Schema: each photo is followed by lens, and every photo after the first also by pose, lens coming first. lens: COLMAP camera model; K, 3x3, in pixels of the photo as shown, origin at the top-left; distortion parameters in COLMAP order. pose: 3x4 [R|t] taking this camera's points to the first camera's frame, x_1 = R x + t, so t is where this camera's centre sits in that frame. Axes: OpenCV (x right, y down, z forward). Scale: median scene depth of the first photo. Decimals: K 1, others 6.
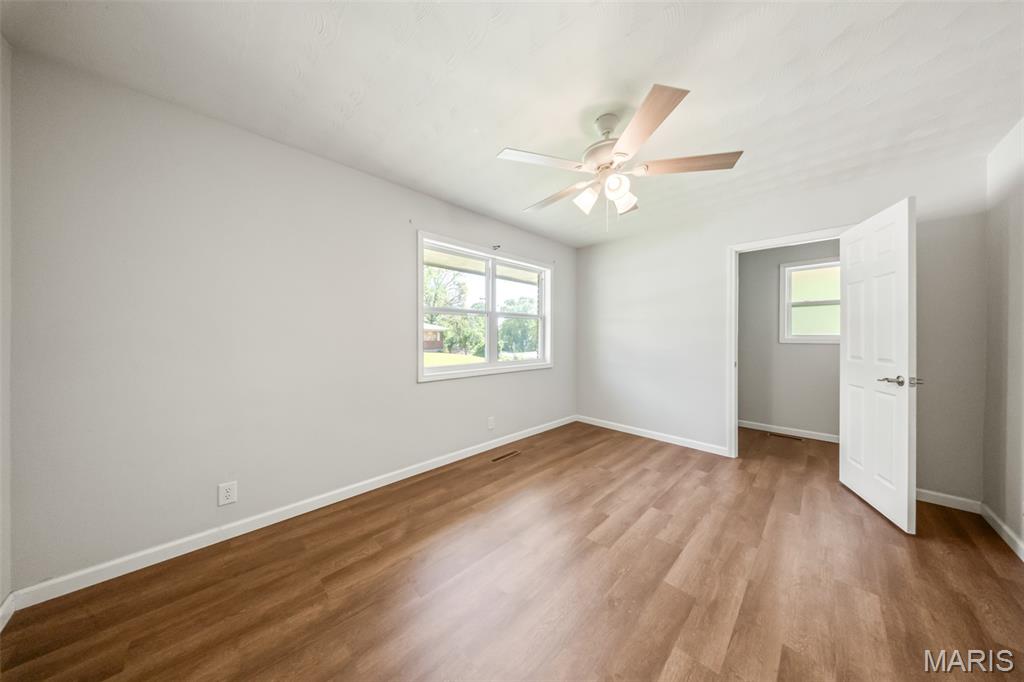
lens RADIAL K [[307.1, 0, 507.1], [0, 307.1, 336.5], [0, 0, 1]] dist [0.009383, -0.000094]
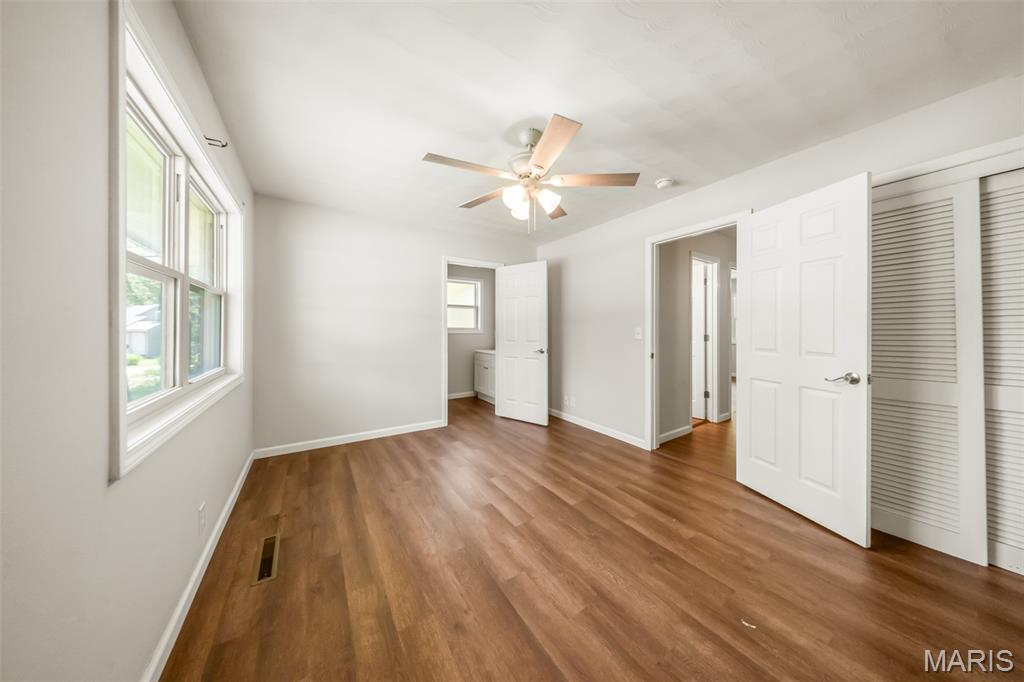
lens RADIAL K [[311.2, 0, 514.3], [0, 311.2, 327.1], [0, 0, 1]] dist [0.000995, -0.000069]
pose [[0.197653, 0.006293, 0.980252, -0.563199], [0.002885, 0.999971, -0.007001, 0.003363], [-0.980268, 0.004212, 0.197629, 0.604757]]
